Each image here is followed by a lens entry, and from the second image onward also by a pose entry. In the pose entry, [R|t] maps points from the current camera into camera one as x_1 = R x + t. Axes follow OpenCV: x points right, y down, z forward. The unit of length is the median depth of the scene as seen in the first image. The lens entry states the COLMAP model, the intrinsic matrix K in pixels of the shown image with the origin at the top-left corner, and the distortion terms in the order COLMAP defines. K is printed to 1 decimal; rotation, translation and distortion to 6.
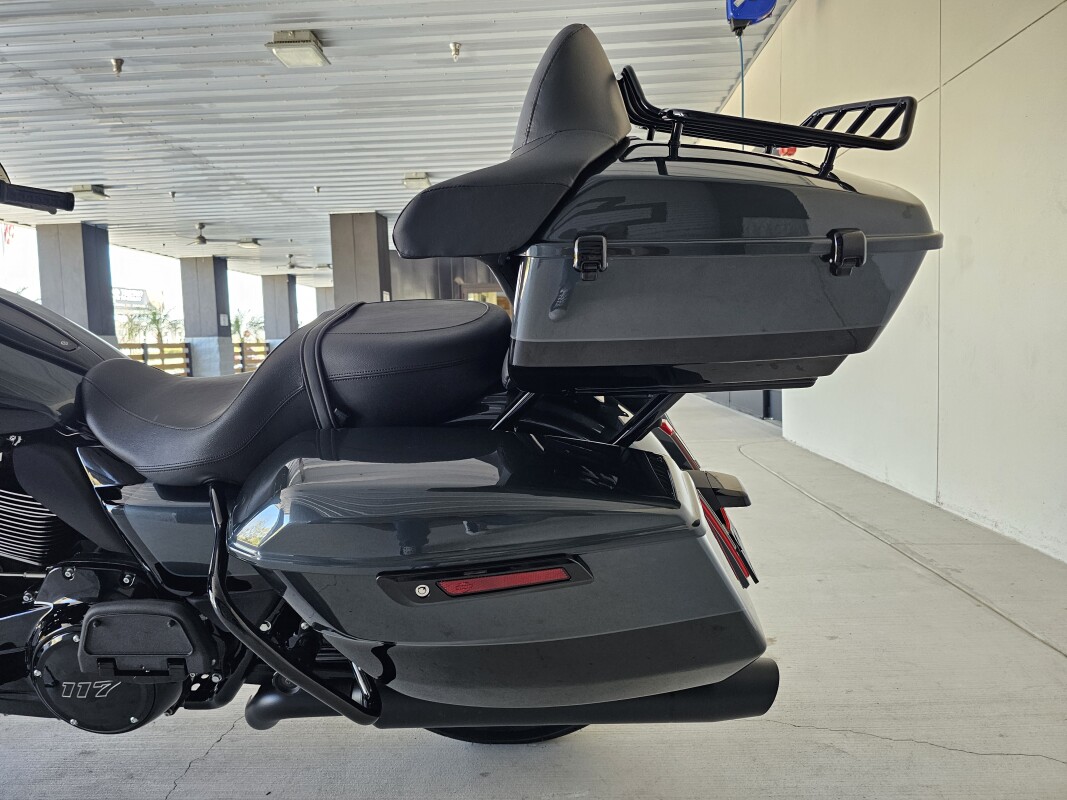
lens RADIAL K [[710.2, 0, 523.7], [0, 710.2, 394.9], [0, 0, 1]] dist [0.032012, -0.025852]
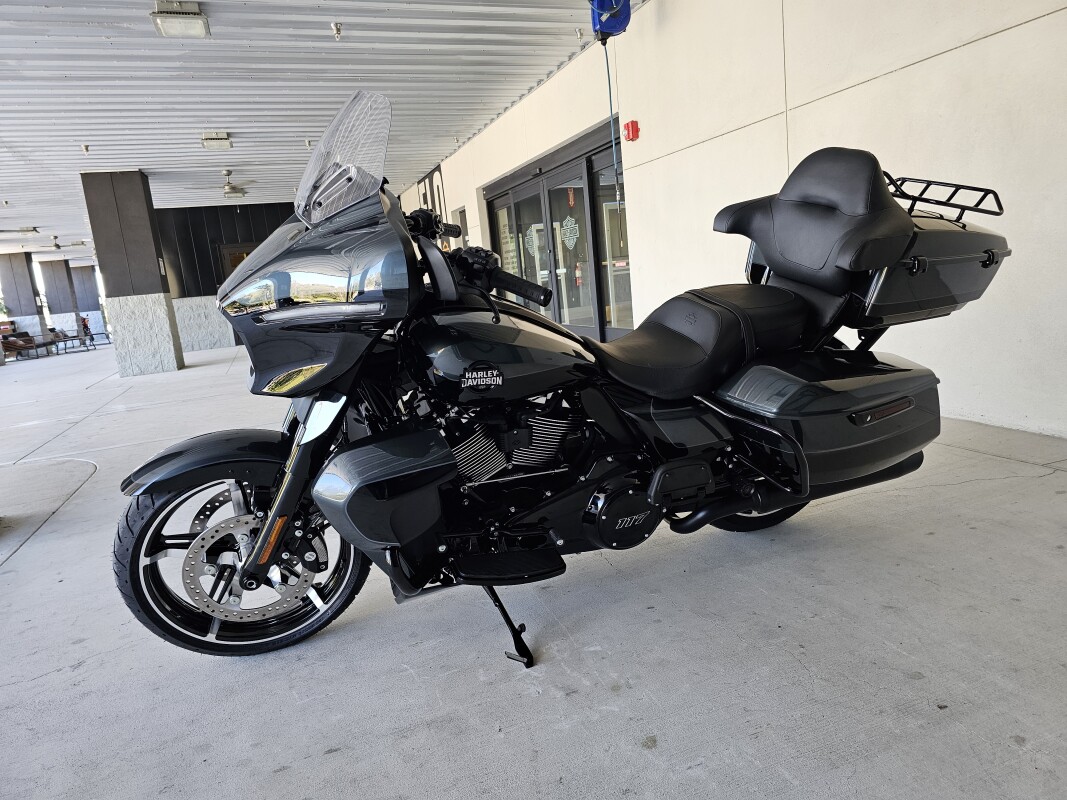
lens RADIAL K [[703.4, 0, 536.2], [0, 703.4, 389.7], [0, 0, 1]] dist [0.059315, -0.056743]
pose [[0.916073, -0.121443, 0.382181, -1.326476], [0.096754, 0.991821, 0.083248, -0.071585], [-0.389165, -0.039284, 0.920330, -0.456975]]
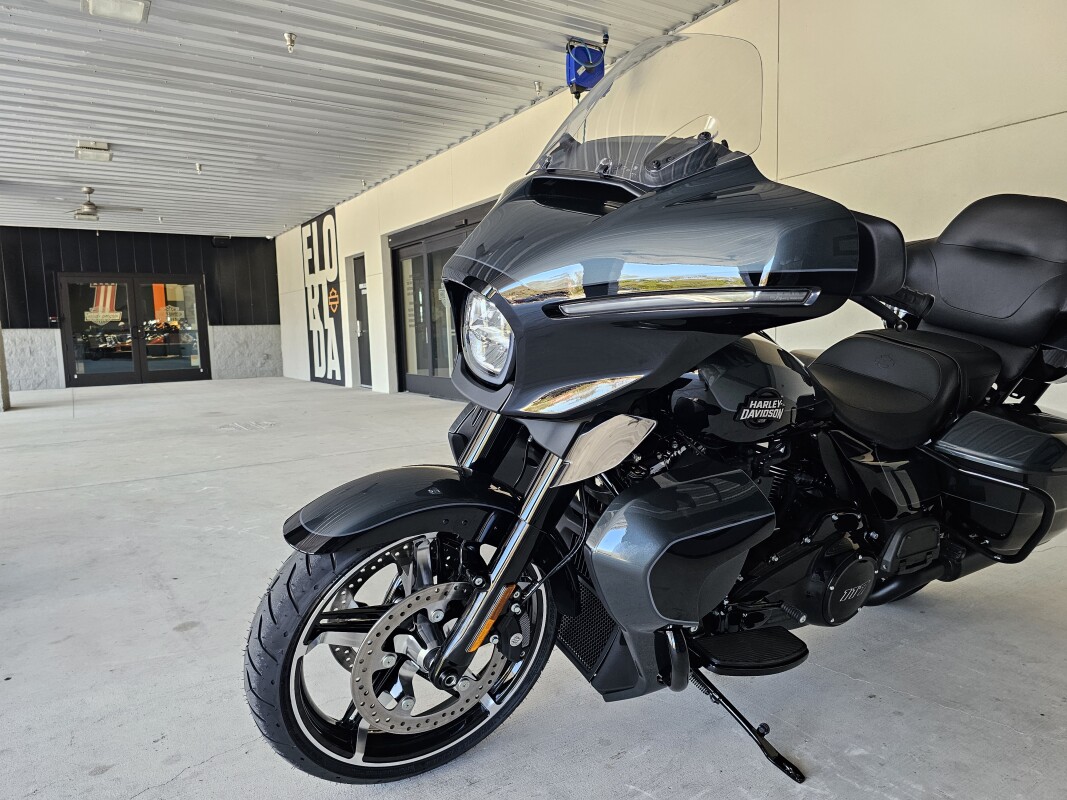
lens RADIAL K [[710.8, 0, 533.5], [0, 710.8, 400.0], [0, 0, 1]] dist [0.046049, -0.039529]
pose [[0.818367, -0.045985, 0.572853, -1.825840], [0.042044, 0.998913, 0.020122, -0.042128], [-0.573155, 0.007618, 0.819411, 0.141104]]
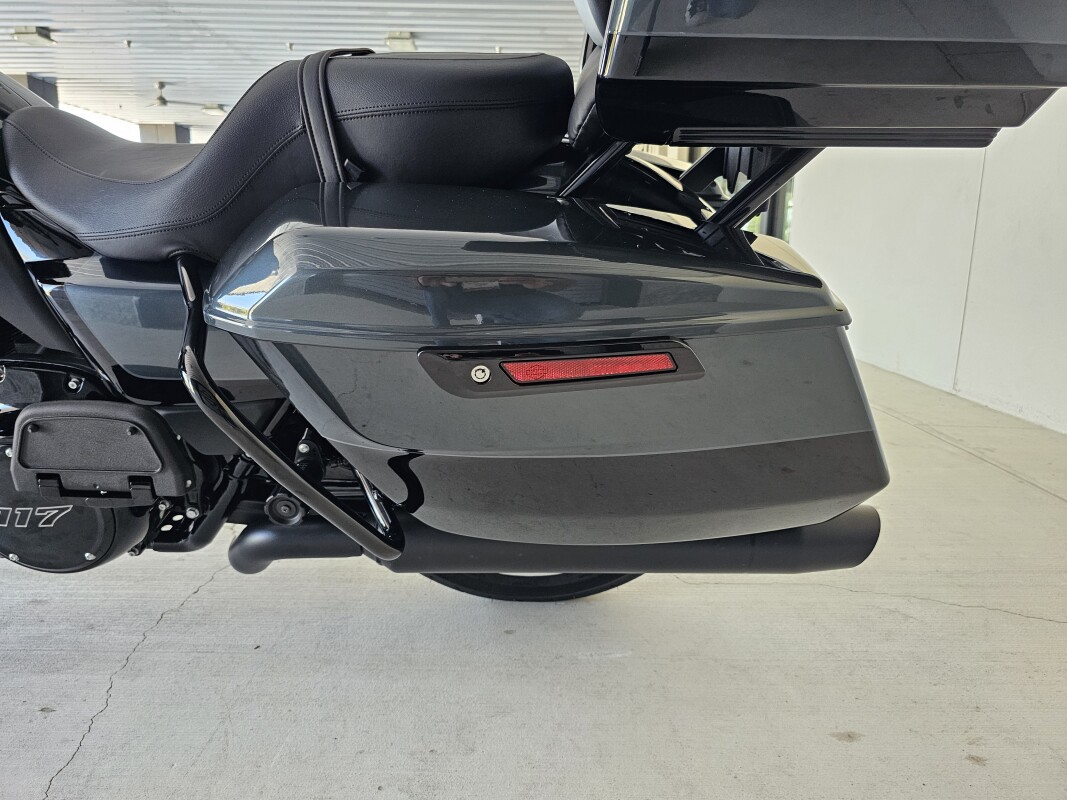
lens RADIAL K [[716.6, 0, 530.6], [0, 716.6, 385.8], [0, 0, 1]] dist [0.038463, -0.034937]
pose [[0.998419, 0.034456, 0.044415, -0.081676], [-0.039699, 0.991592, 0.123167, 0.131576], [-0.039798, -0.124736, 0.991392, 0.178011]]
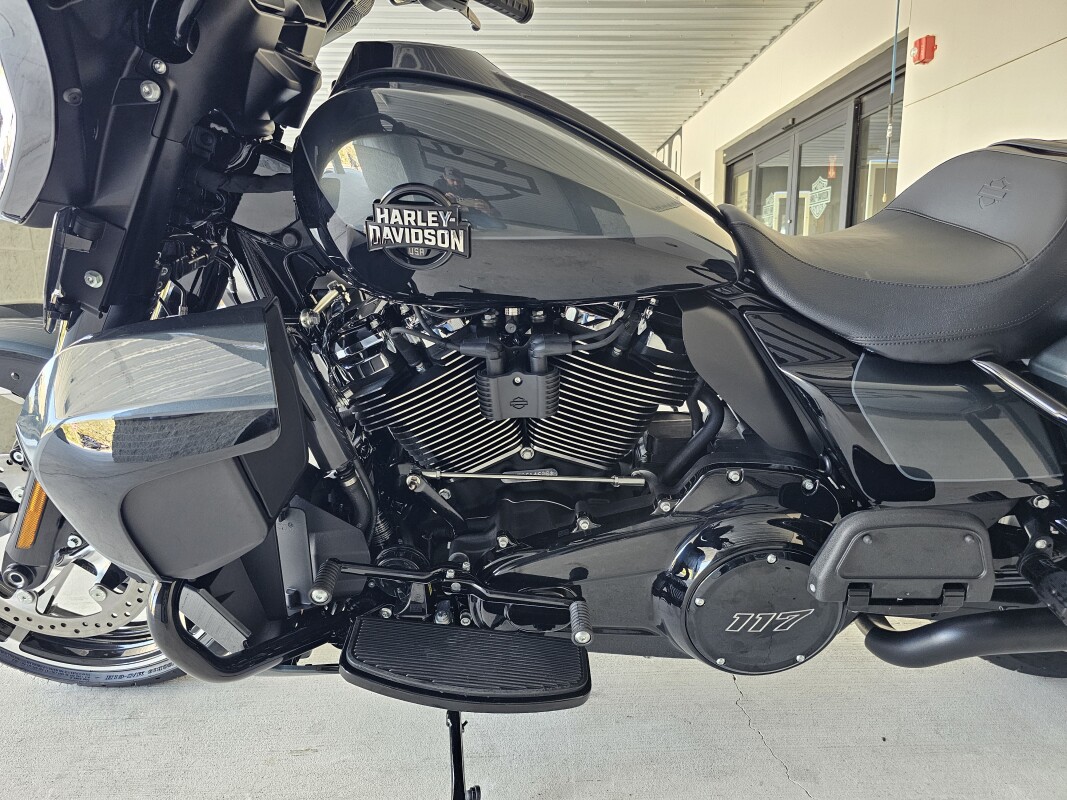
lens RADIAL K [[710.8, 0, 533.5], [0, 710.8, 400.0], [0, 0, 1]] dist [0.046049, -0.039529]
pose [[0.996992, 0.012571, 0.076476, -0.843932], [-0.020094, 0.994943, 0.098409, 0.089986], [-0.074852, -0.099650, 0.992203, 0.244582]]
